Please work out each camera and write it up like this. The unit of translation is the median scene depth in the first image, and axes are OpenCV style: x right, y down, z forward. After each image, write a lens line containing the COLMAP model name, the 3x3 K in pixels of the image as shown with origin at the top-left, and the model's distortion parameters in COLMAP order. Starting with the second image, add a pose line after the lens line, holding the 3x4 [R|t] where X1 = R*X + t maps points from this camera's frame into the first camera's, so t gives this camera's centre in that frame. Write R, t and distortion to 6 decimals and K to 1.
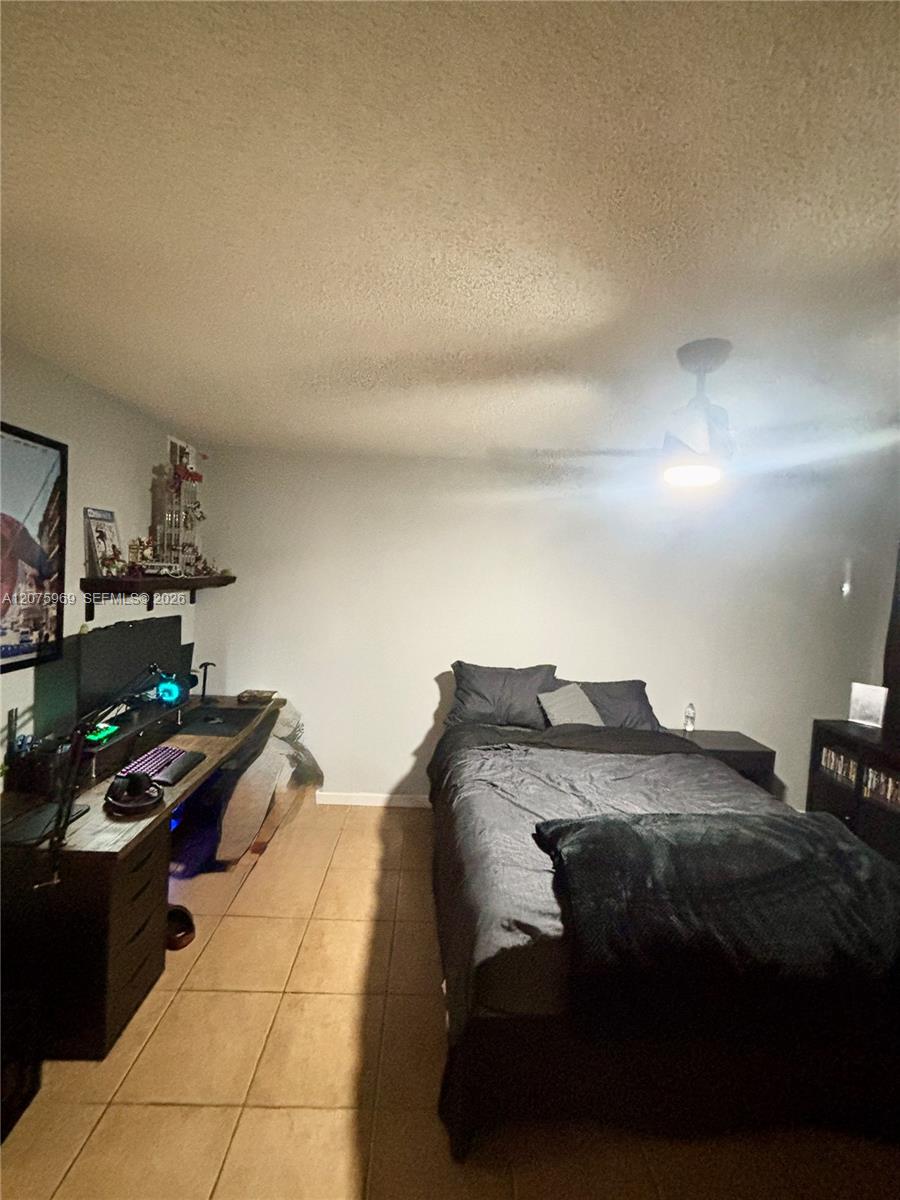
lens RADIAL K [[486.0, 0, 447.5], [0, 486.0, 599.8], [0, 0, 1]] dist [-0.000620, 0.000248]
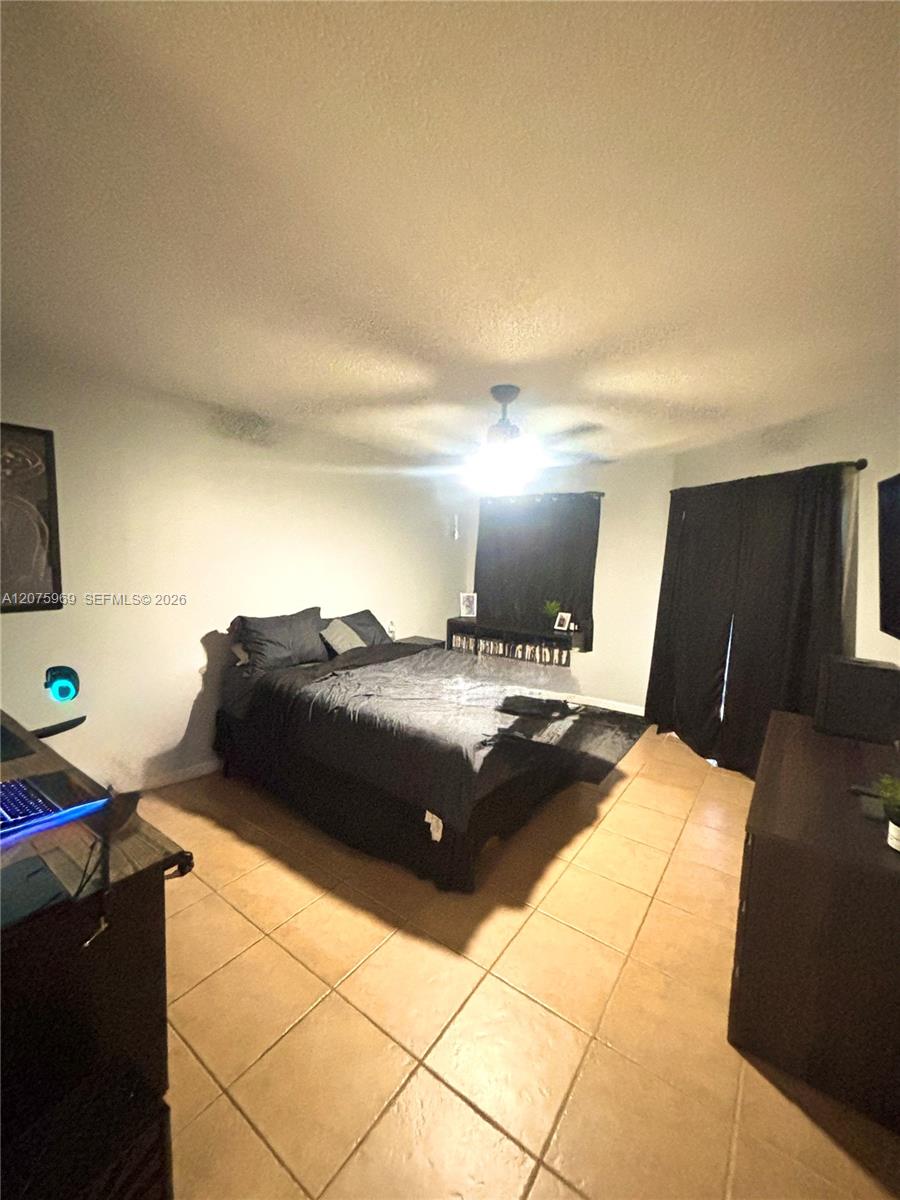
lens RADIAL K [[486.0, 0, 446.8], [0, 486.0, 598.3], [0, 0, 1]] dist [-0.000620, 0.000248]
pose [[0.616035, -0.128904, 0.777100, -0.525655], [0.054745, 0.991140, 0.121011, -0.010865], [-0.785814, -0.032005, 0.617634, 0.043221]]
